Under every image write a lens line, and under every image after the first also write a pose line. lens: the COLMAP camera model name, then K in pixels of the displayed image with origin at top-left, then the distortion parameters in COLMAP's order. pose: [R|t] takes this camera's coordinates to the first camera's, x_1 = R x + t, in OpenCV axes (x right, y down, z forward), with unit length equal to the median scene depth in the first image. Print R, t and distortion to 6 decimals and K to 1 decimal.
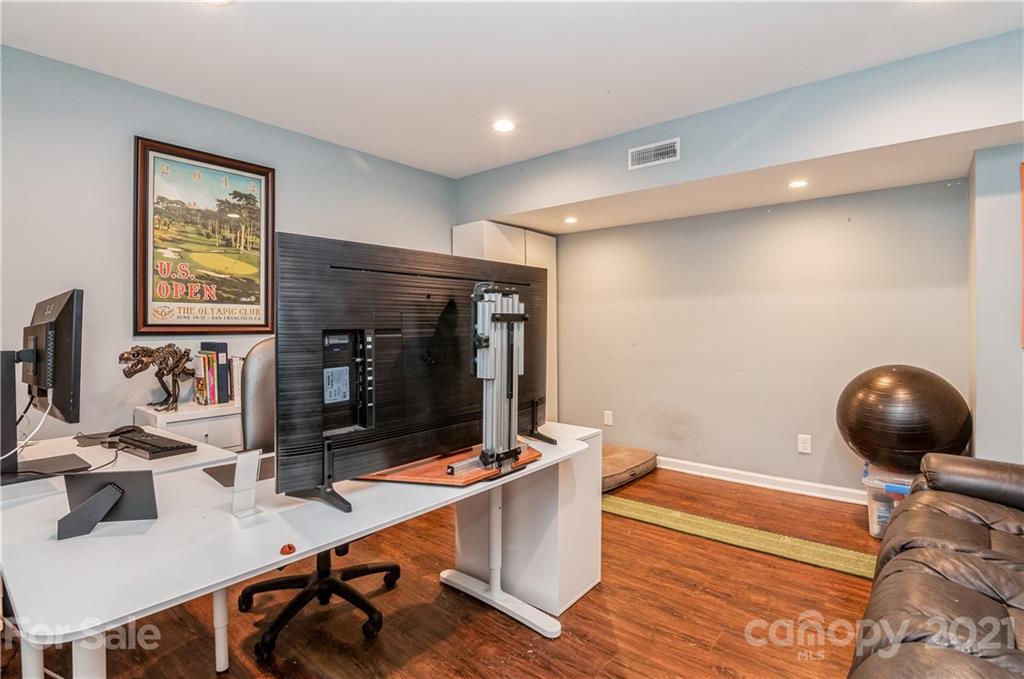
lens RADIAL K [[503.5, 0, 510.8], [0, 503.5, 332.0], [0, 0, 1]] dist [-0.002225, -0.001335]
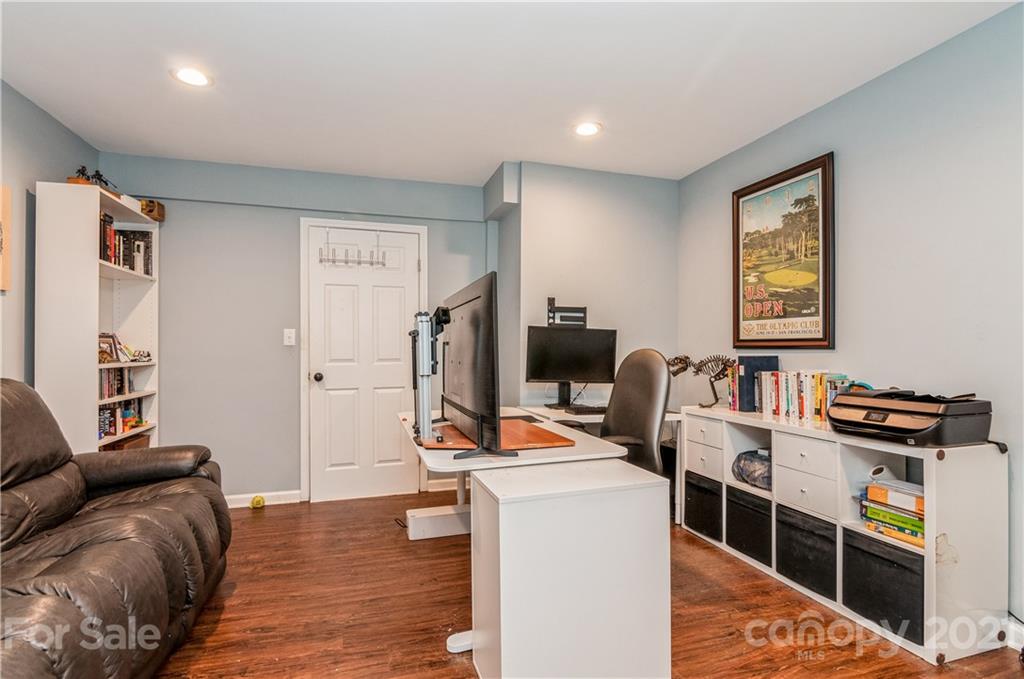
lens RADIAL K [[503.5, 0, 510.8], [0, 503.5, 343.8], [0, 0, 1]] dist [-0.002225, -0.001335]
pose [[-0.531109, 0.000214, -0.847303, 0.568117], [-0.002747, 0.999994, 0.001974, -0.005868], [0.847299, 0.003376, -0.531106, 1.077450]]
